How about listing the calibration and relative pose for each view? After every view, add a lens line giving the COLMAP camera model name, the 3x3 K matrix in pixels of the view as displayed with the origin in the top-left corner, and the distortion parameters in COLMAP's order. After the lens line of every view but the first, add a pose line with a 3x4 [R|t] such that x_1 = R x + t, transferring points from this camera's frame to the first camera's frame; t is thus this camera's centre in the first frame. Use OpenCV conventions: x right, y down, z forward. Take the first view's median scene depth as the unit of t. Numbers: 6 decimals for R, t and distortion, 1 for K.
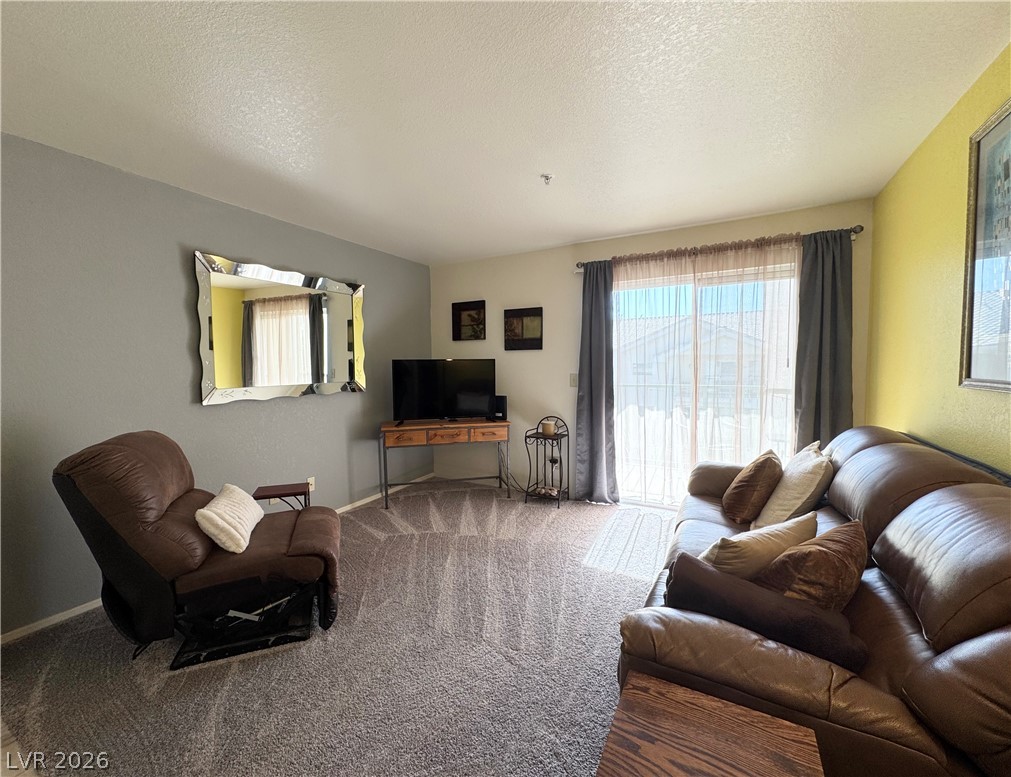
lens RADIAL K [[418.3, 0, 500.1], [0, 418.3, 391.0], [0, 0, 1]] dist [-0.001034, 0.000020]
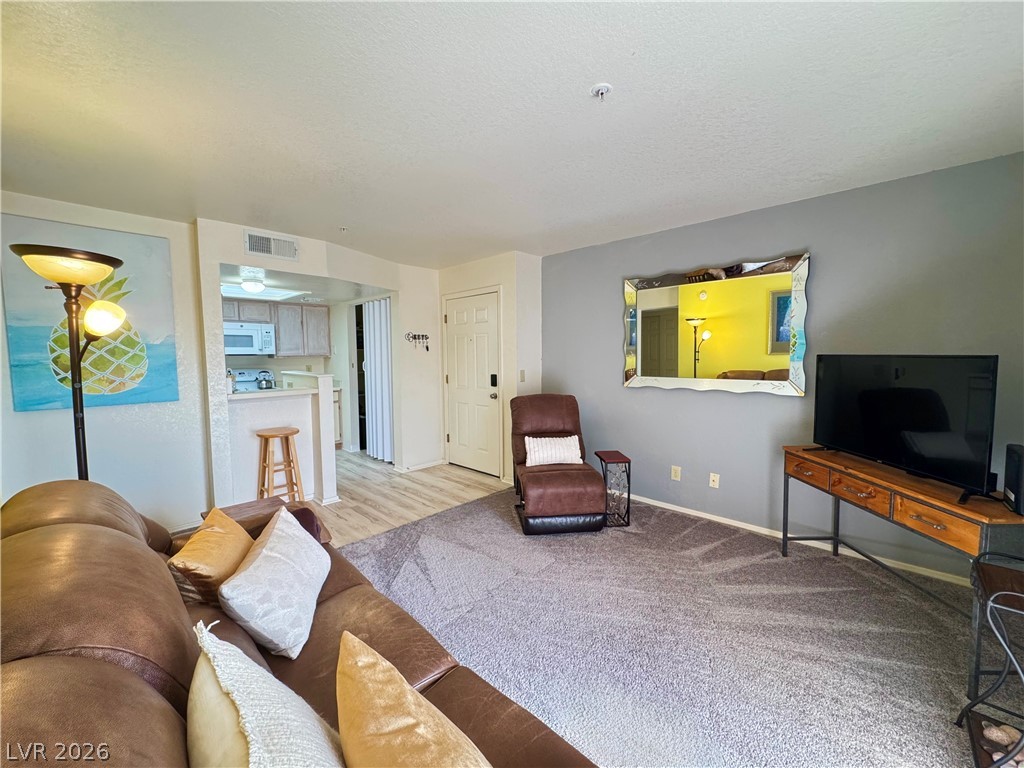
lens RADIAL K [[409.7, 0, 514.4], [0, 409.7, 386.2], [0, 0, 1]] dist [-0.005012, 0.000326]
pose [[-0.246037, 0.095735, -0.964521, 0.542651], [-0.054921, 0.992134, 0.112485, -0.083691], [0.967703, 0.080648, -0.238844, 0.674129]]
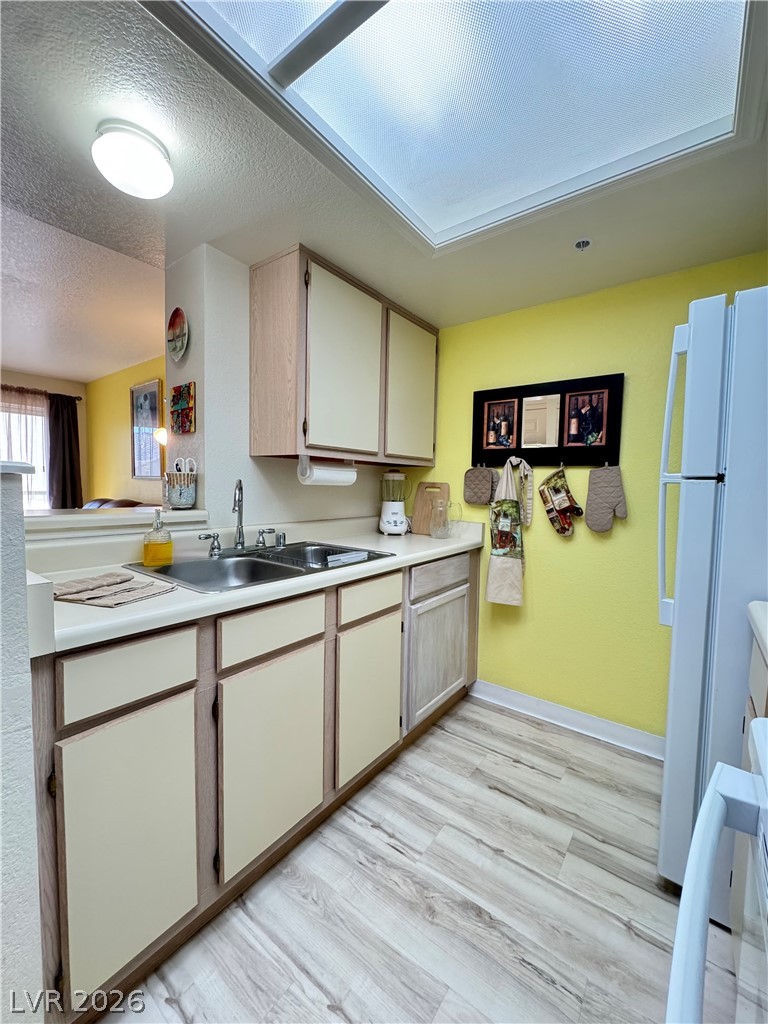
lens RADIAL K [[409.7, 0, 385.8], [0, 409.7, 511.0], [0, 0, 1]] dist [-0.005012, 0.000326]
pose [[0.129085, -0.045681, 0.990581, -0.587824], [0.035305, 0.998517, 0.041447, 0.065818], [-0.991005, 0.029622, 0.130506, -0.429896]]
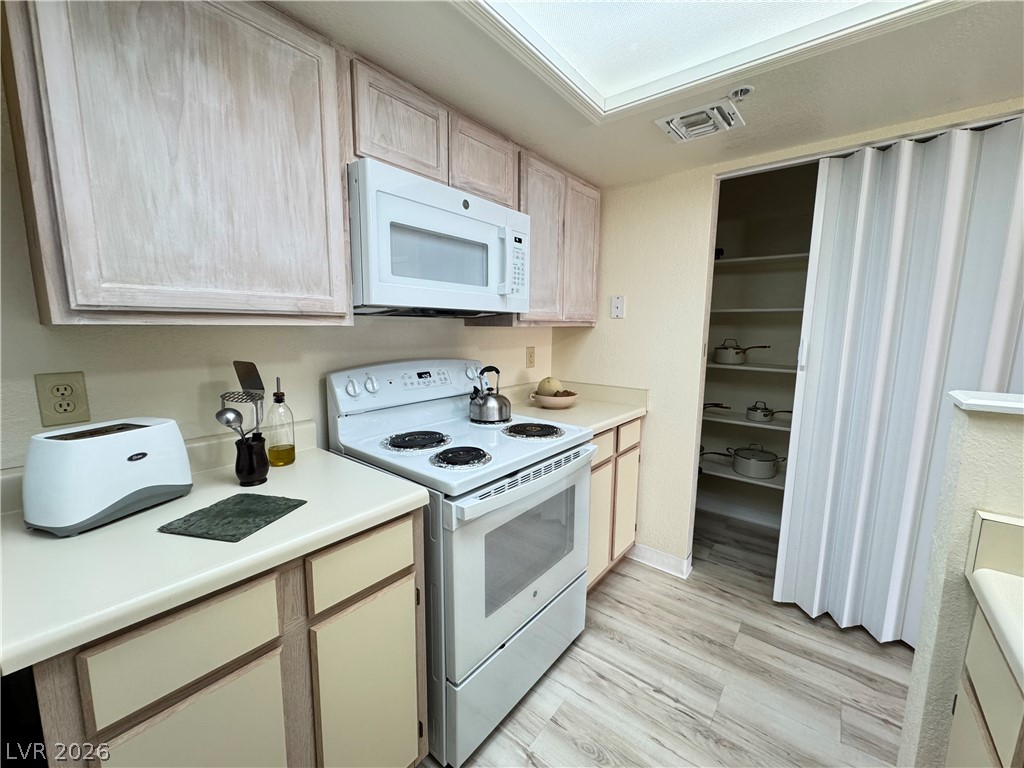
lens RADIAL K [[409.7, 0, 510.5], [0, 409.7, 383.5], [0, 0, 1]] dist [-0.005012, 0.000326]
pose [[-0.165638, 0.140298, -0.976156, -0.196387], [-0.063835, 0.986228, 0.152577, 0.022245], [0.984119, 0.087586, -0.154400, -0.445546]]
